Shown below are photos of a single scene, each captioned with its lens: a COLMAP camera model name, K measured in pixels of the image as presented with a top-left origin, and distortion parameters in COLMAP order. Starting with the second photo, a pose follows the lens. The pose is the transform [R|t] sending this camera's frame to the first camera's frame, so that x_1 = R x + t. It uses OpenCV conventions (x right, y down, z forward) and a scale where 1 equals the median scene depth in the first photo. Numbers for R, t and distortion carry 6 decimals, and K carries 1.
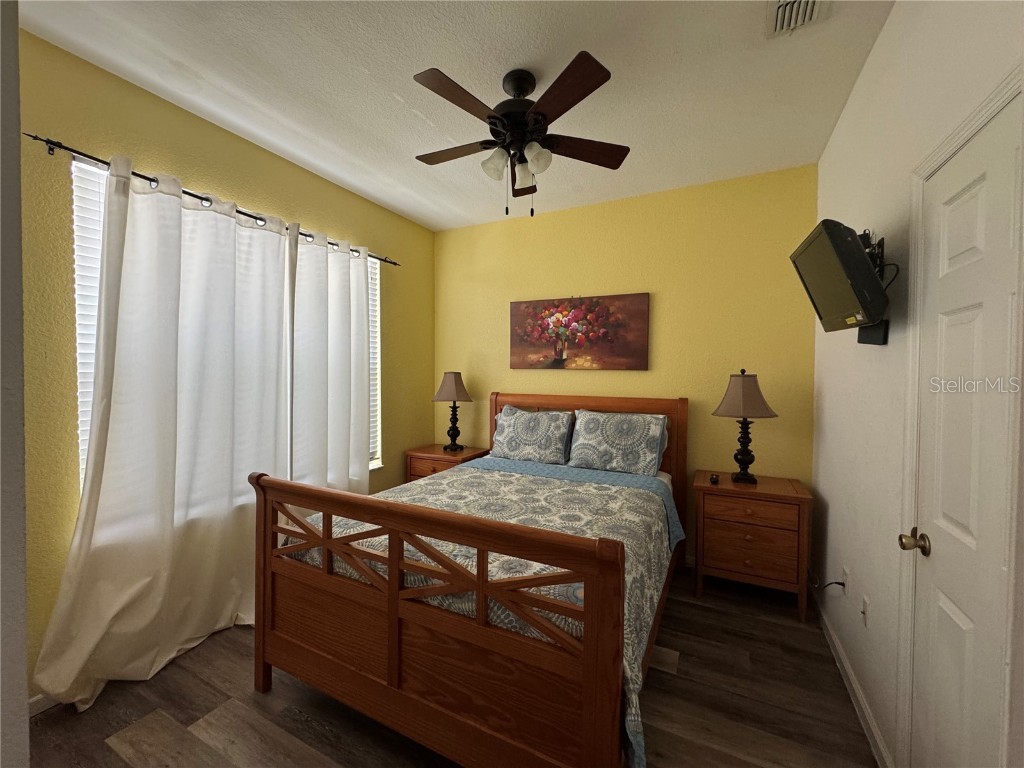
lens RADIAL K [[409.7, 0, 513.9], [0, 409.7, 379.3], [0, 0, 1]] dist [-0.002324, -0.000038]
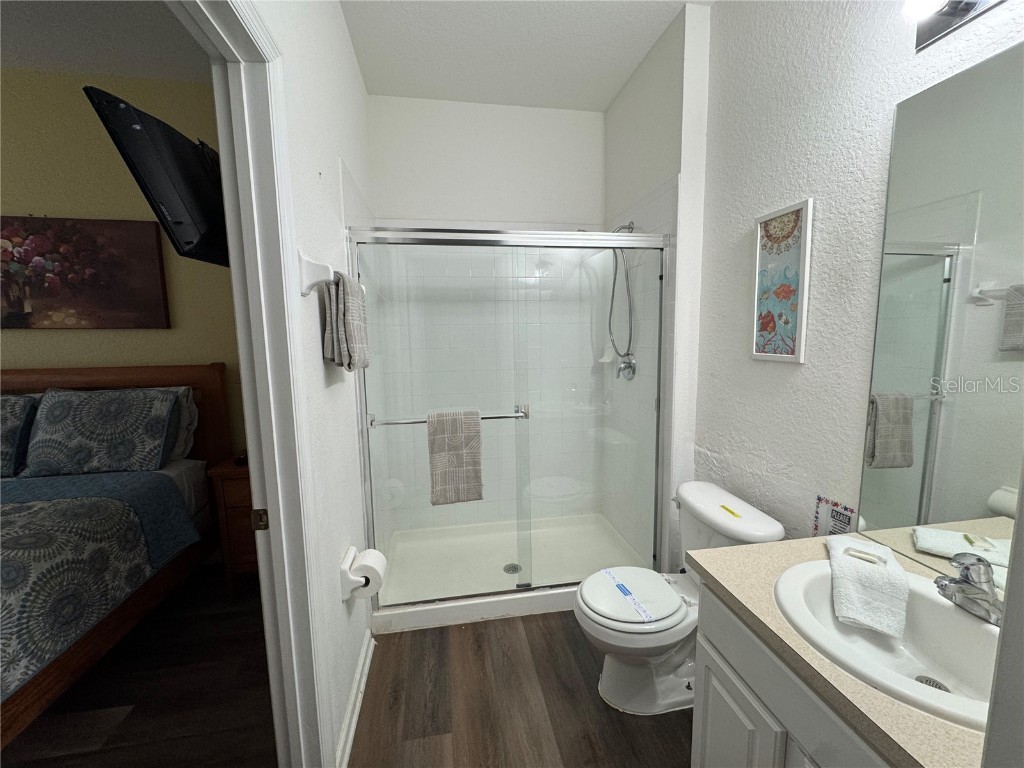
lens RADIAL K [[409.7, 0, 509.5], [0, 409.7, 380.9], [0, 0, 1]] dist [-0.002324, -0.000038]
pose [[0.804558, -0.084041, 0.587898, 0.379615], [0.029057, 0.994322, 0.102374, 0.014726], [-0.593163, -0.065283, 0.802431, 0.022757]]
